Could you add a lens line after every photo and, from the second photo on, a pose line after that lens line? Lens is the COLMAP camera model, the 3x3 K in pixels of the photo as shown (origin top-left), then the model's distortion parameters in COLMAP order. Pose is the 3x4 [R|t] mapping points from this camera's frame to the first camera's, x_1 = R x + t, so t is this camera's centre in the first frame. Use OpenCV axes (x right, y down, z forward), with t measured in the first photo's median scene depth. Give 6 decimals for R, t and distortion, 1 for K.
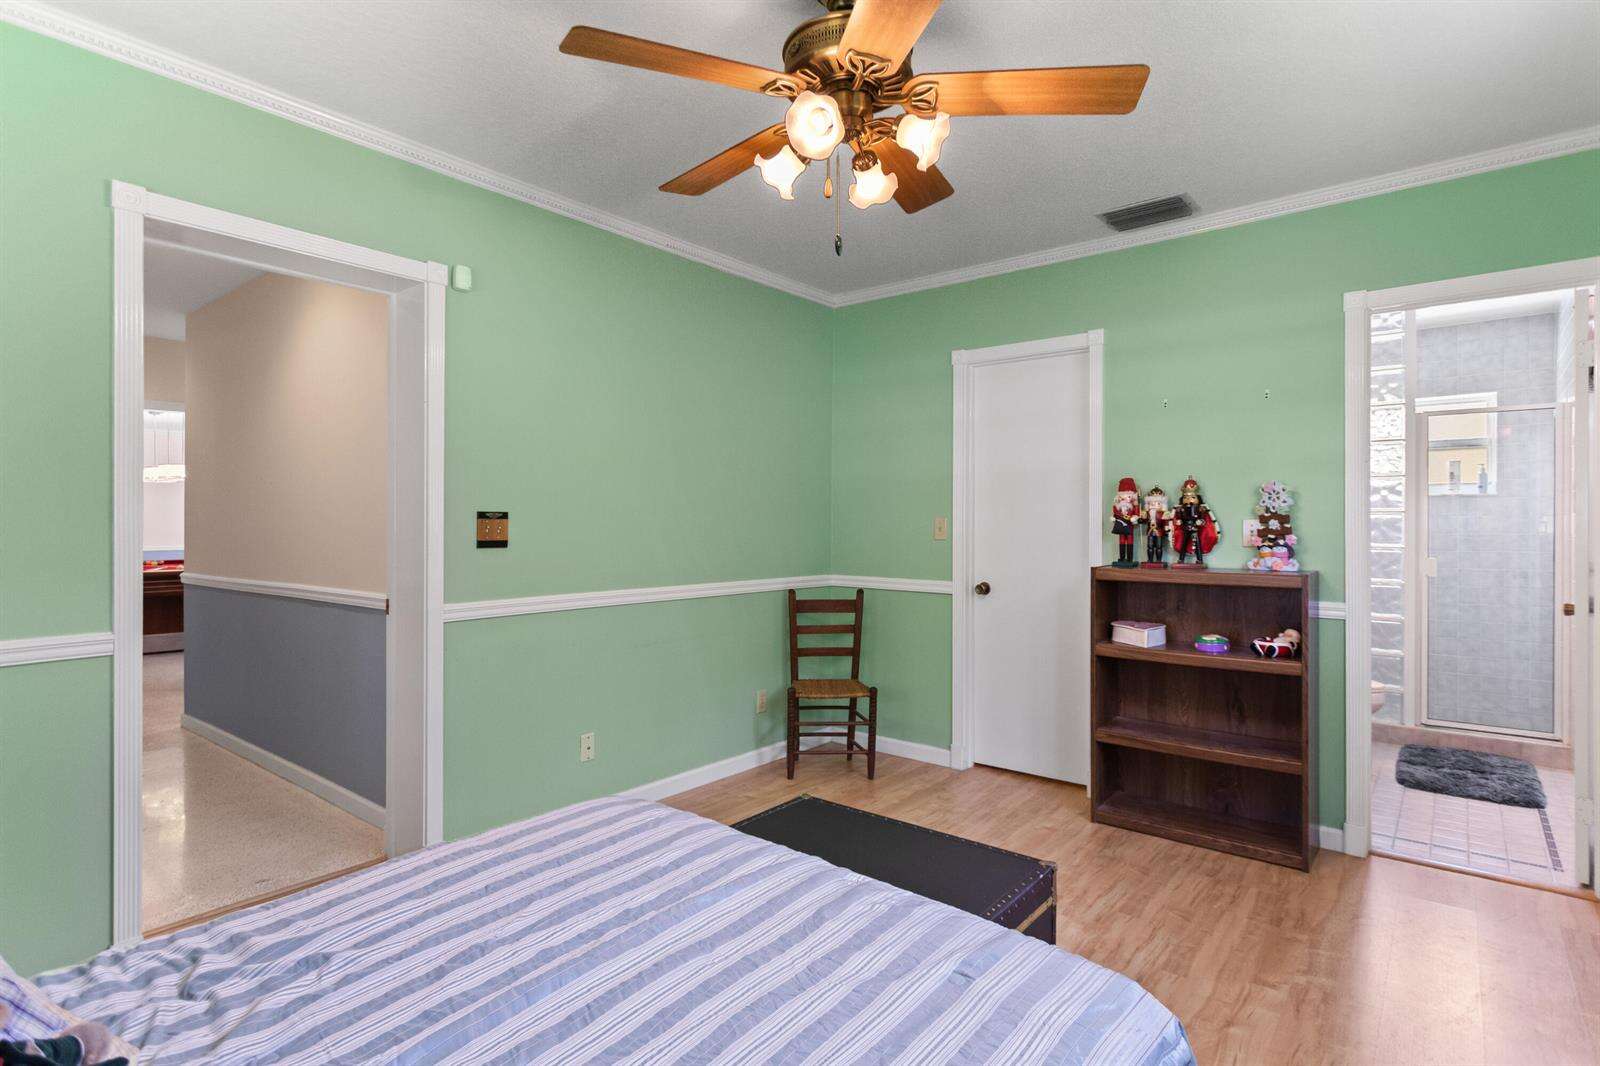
lens RADIAL K [[791.7, 0, 805.9], [0, 791.7, 531.4], [0, 0, 1]] dist [0.003358, 0.002712]
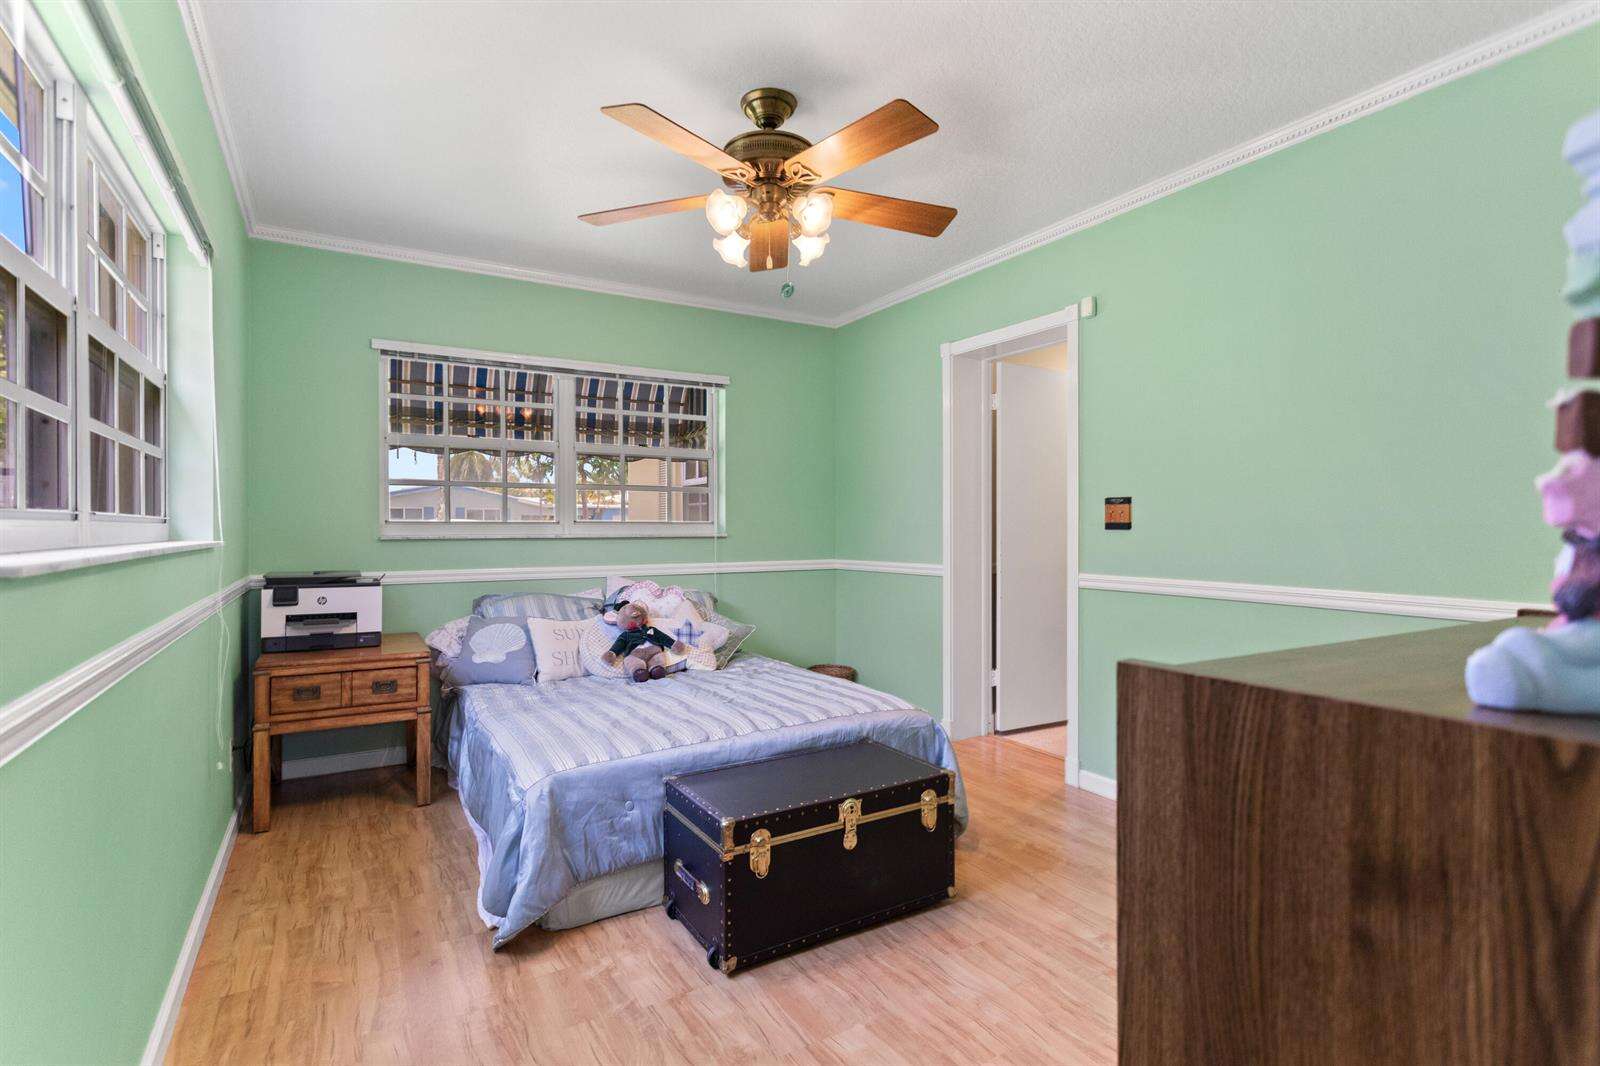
lens RADIAL K [[791.7, 0, 788.1], [0, 791.7, 532.3], [0, 0, 1]] dist [0.003358, 0.002712]
pose [[-0.354533, -0.000830, -0.935043, 0.840774], [-0.003795, 0.999993, 0.000552, 0.026119], [0.935036, 0.003745, -0.354534, 0.964074]]
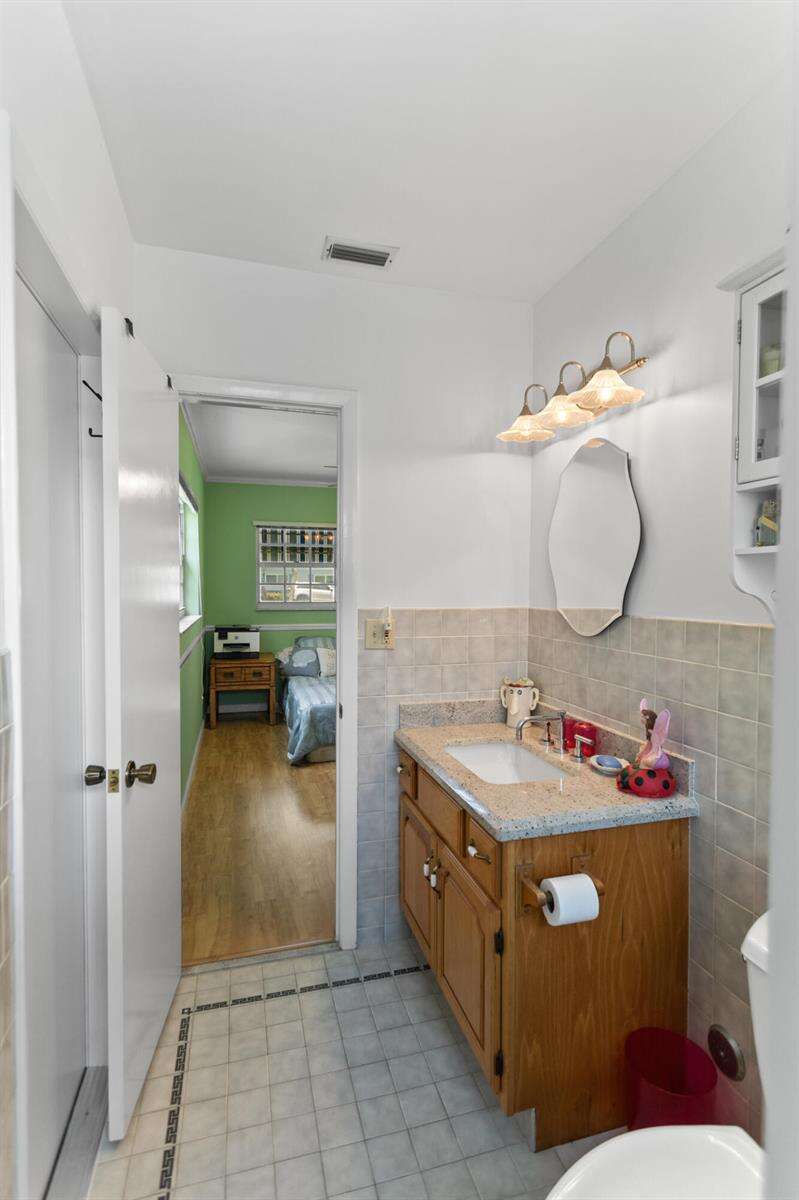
lens RADIAL K [[593.8, 0, 407.5], [0, 593.8, 598.3], [0, 0, 1]] dist [0.003358, 0.002712]
pose [[-0.567454, 0.011983, -0.823318, 1.384041], [-0.007801, 0.999771, 0.019928, -0.058864], [0.823368, 0.017731, -0.567230, 1.617135]]
